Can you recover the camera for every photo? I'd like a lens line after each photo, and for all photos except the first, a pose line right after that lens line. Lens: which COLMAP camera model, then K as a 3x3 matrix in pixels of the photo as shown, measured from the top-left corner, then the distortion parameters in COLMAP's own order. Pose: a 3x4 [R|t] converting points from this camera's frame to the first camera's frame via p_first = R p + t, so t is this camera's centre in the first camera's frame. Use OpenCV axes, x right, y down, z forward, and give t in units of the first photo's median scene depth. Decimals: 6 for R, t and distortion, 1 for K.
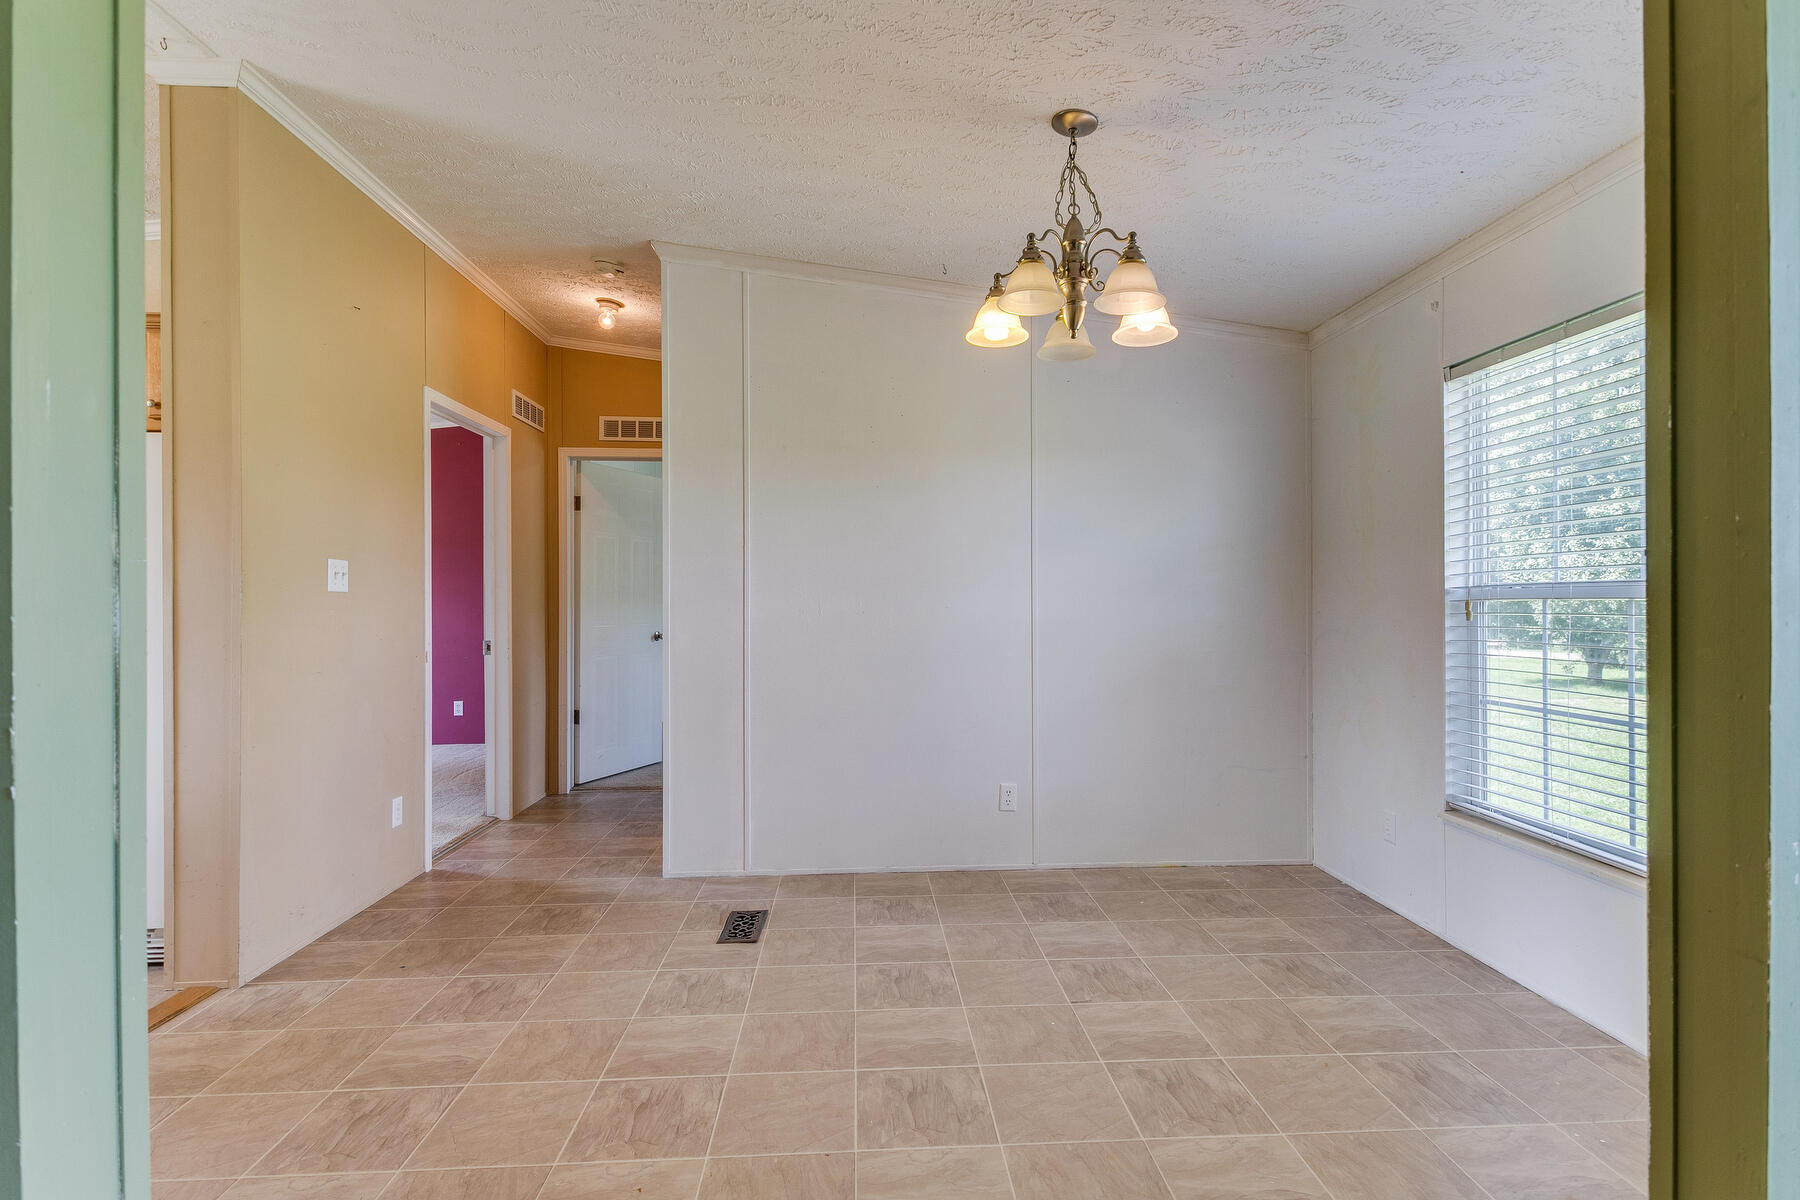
lens RADIAL K [[865.8, 0, 903.5], [0, 865.8, 596.0], [0, 0, 1]] dist [-0.005609, 0.000395]
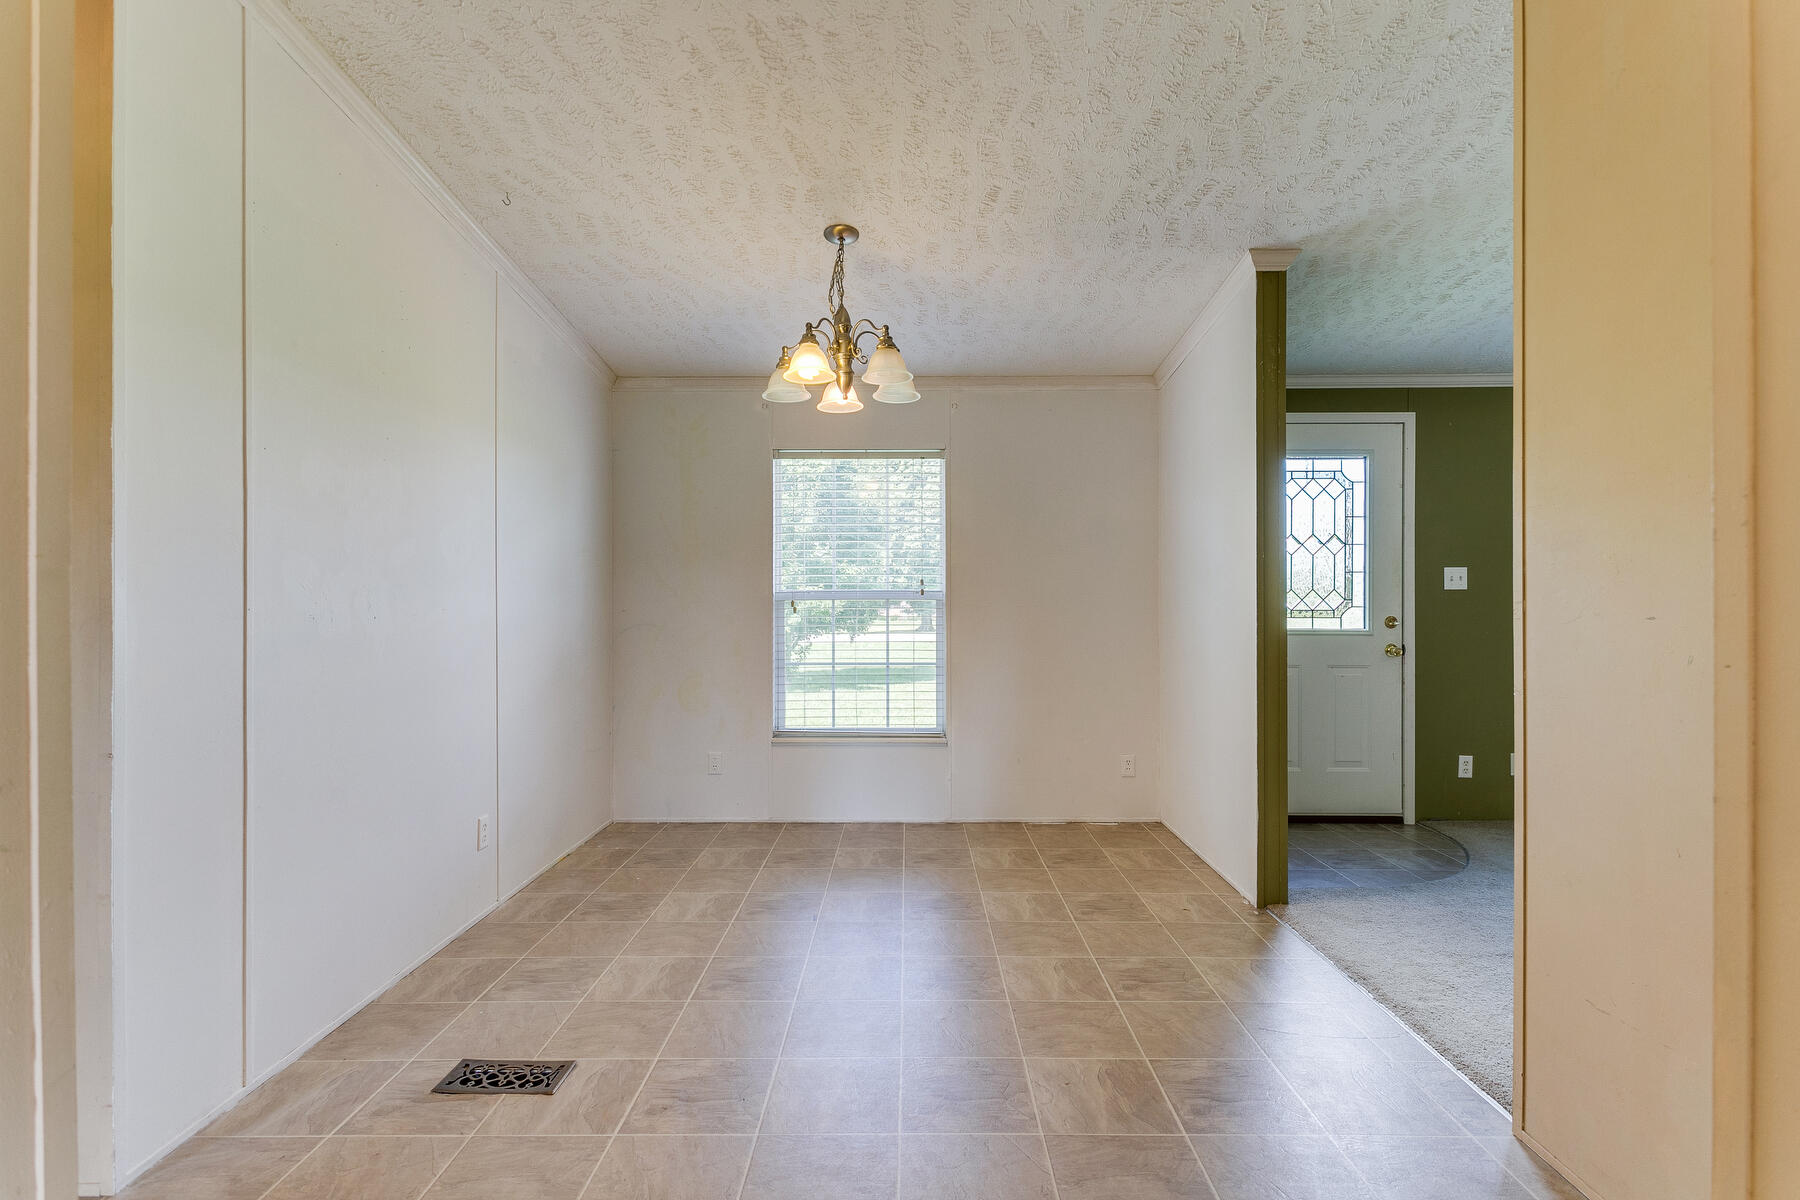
lens RADIAL K [[865.8, 0, 900.0], [0, 865.8, 598.6], [0, 0, 1]] dist [-0.005609, 0.000395]
pose [[0.075347, -0.006589, 0.997136, -0.809265], [0.002496, 0.999976, 0.006420, -0.007717], [-0.997154, 0.002005, 0.075362, 0.596361]]
